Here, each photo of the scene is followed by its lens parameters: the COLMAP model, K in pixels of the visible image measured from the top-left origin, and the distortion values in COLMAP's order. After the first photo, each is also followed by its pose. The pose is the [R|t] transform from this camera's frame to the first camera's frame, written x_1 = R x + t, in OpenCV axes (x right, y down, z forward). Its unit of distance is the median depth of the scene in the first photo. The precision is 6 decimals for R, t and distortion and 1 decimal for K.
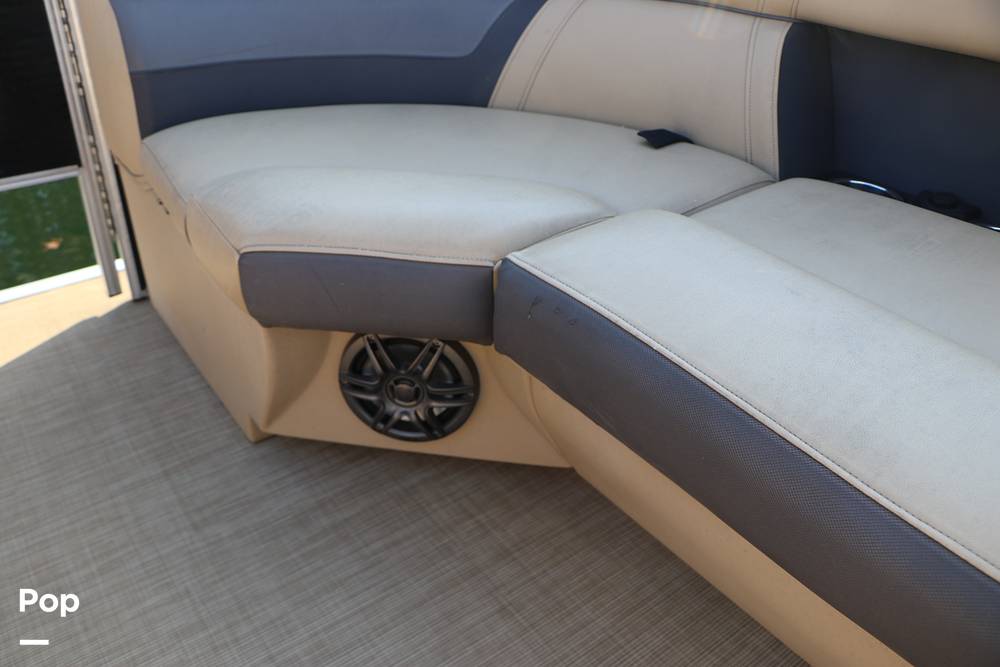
lens RADIAL K [[809.1, 0, 504.5], [0, 809.1, 332.3], [0, 0, 1]] dist [-0.175928, 0.120376]
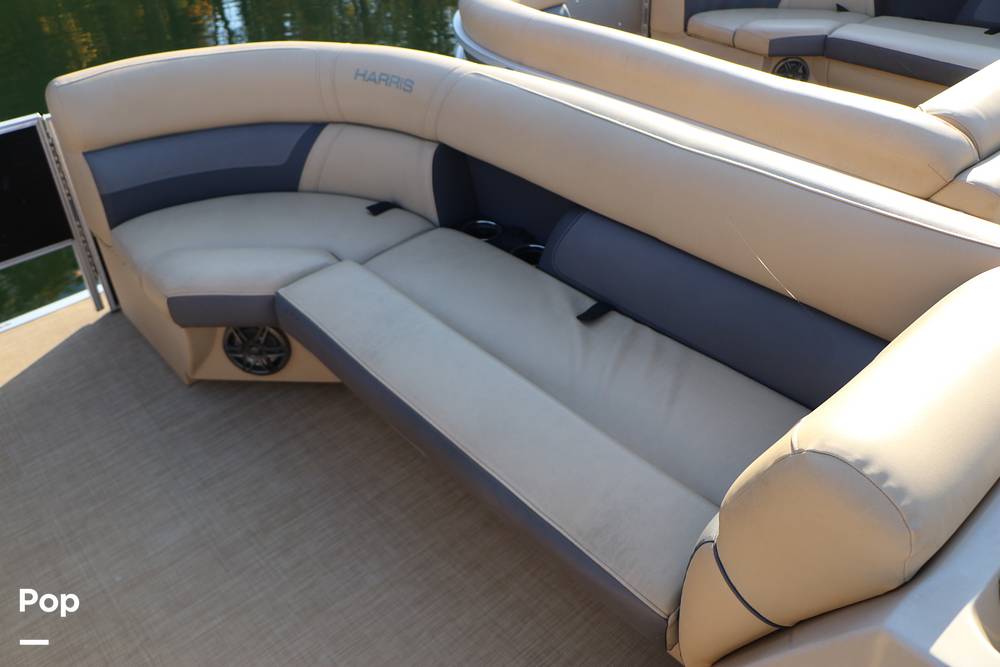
lens RADIAL K [[809.1, 0, 495.4], [0, 809.1, 333.7], [0, 0, 1]] dist [-0.175928, 0.120376]
pose [[0.995526, -0.087794, 0.034922, 0.370154], [0.085276, 0.994034, 0.068009, -0.050508], [-0.040685, -0.064726, 0.997073, -0.928014]]
